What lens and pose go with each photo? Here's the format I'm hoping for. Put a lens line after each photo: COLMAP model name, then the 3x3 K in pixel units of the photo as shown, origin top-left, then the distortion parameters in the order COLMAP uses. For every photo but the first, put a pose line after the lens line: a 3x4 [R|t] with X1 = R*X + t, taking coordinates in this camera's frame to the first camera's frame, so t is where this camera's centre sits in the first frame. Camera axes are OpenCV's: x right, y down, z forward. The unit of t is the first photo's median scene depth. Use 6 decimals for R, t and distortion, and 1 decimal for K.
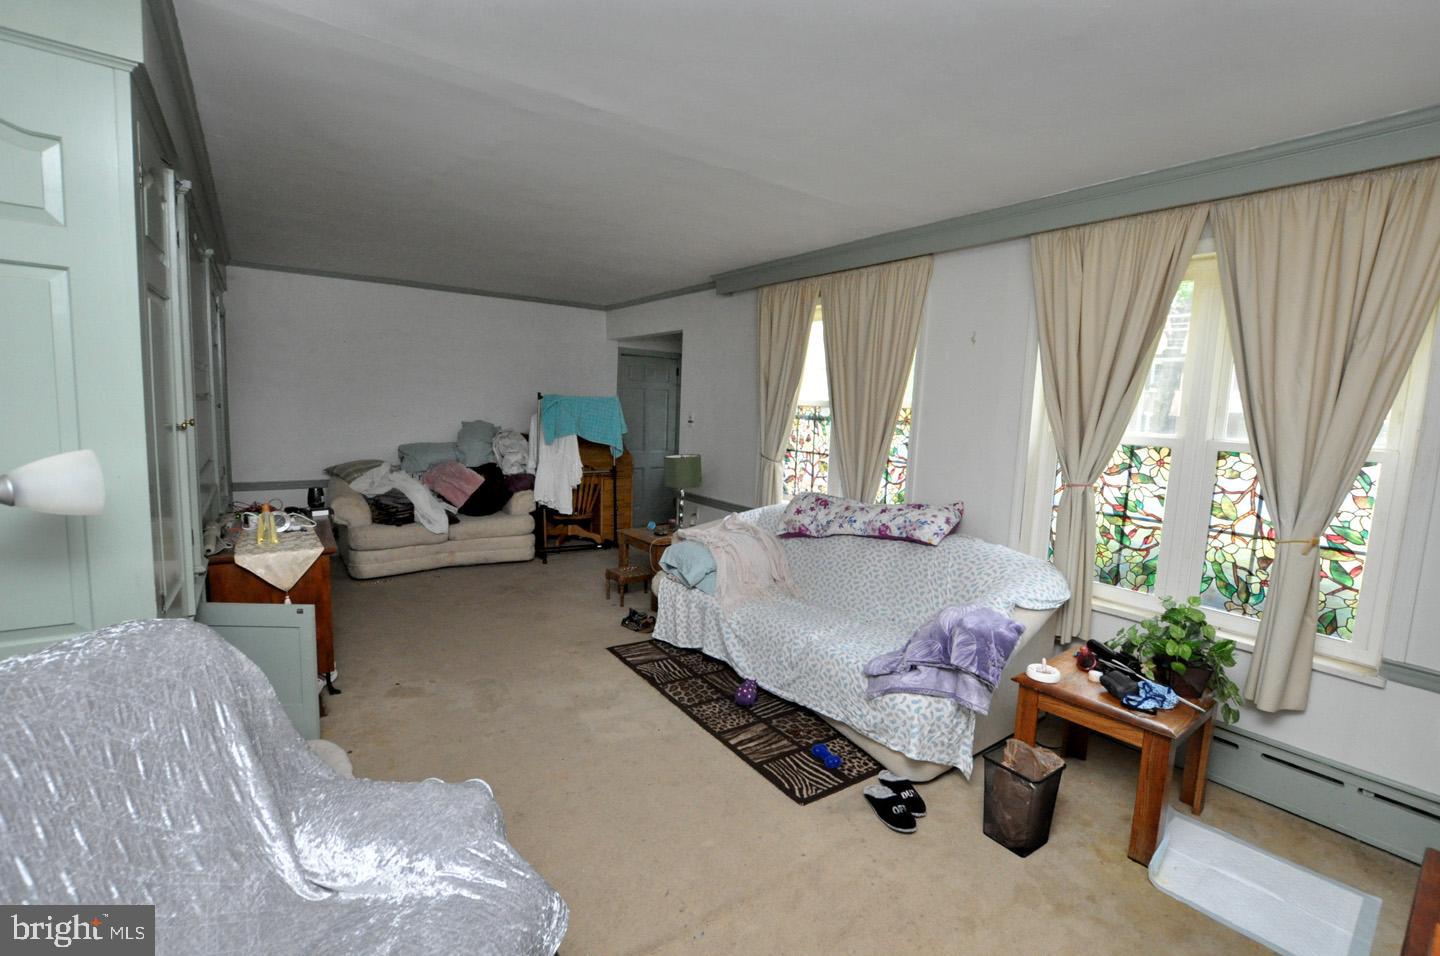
lens RADIAL K [[637.8, 0, 720.3], [0, 637.8, 477.0], [0, 0, 1]] dist [-0.003595, -0.000244]
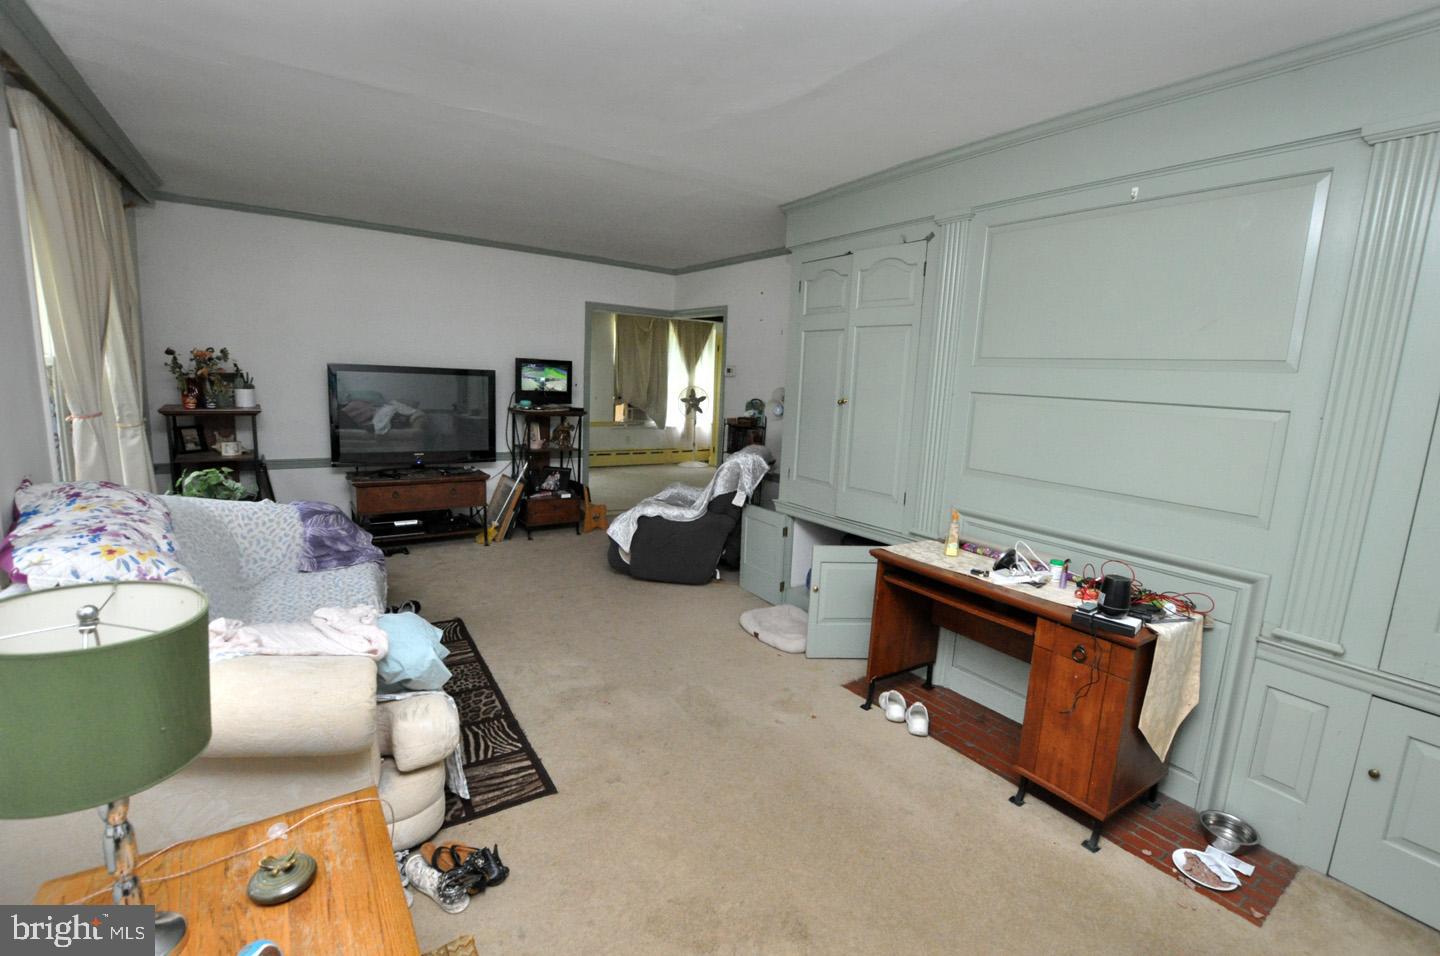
lens RADIAL K [[633.0, 0, 724.0], [0, 633.0, 479.6], [0, 0, 1]] dist [-0.021705, -0.000017]
pose [[-0.996124, -0.087139, 0.011984, -0.229313], [-0.080497, 0.958035, 0.275115, -0.130280], [-0.035454, 0.273084, -0.961337, 1.076992]]
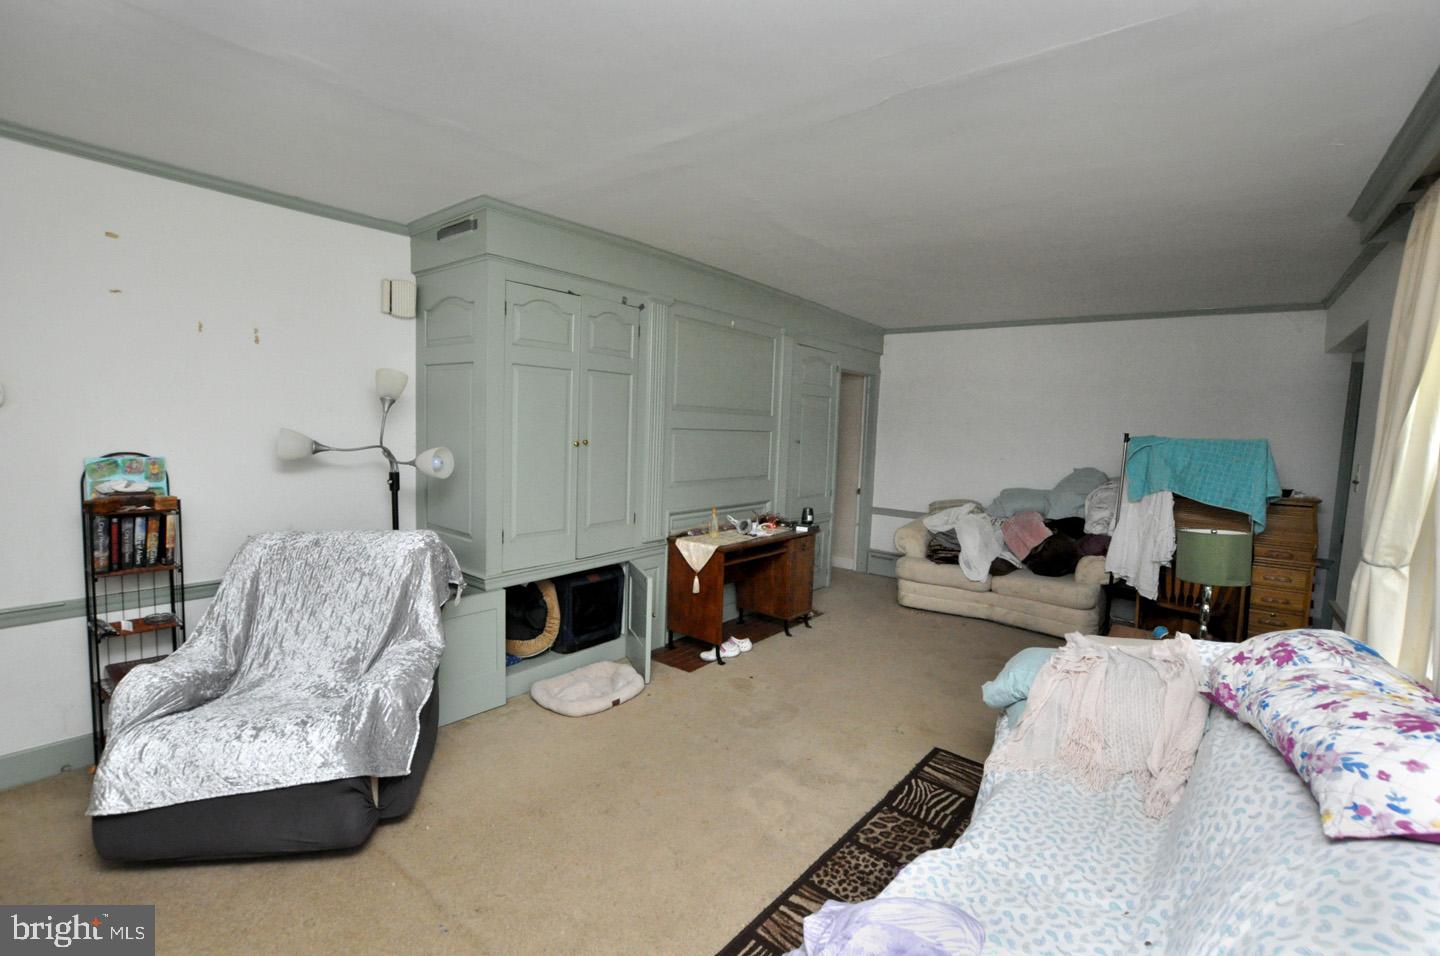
lens RADIAL K [[633.0, 0, 725.6], [0, 633.0, 477.3], [0, 0, 1]] dist [-0.021705, -0.000017]
pose [[0.279773, 0.049104, -0.958810, 0.347966], [-0.133104, 0.991030, 0.011915, -0.026110], [0.950795, 0.124288, 0.283799, 0.360440]]
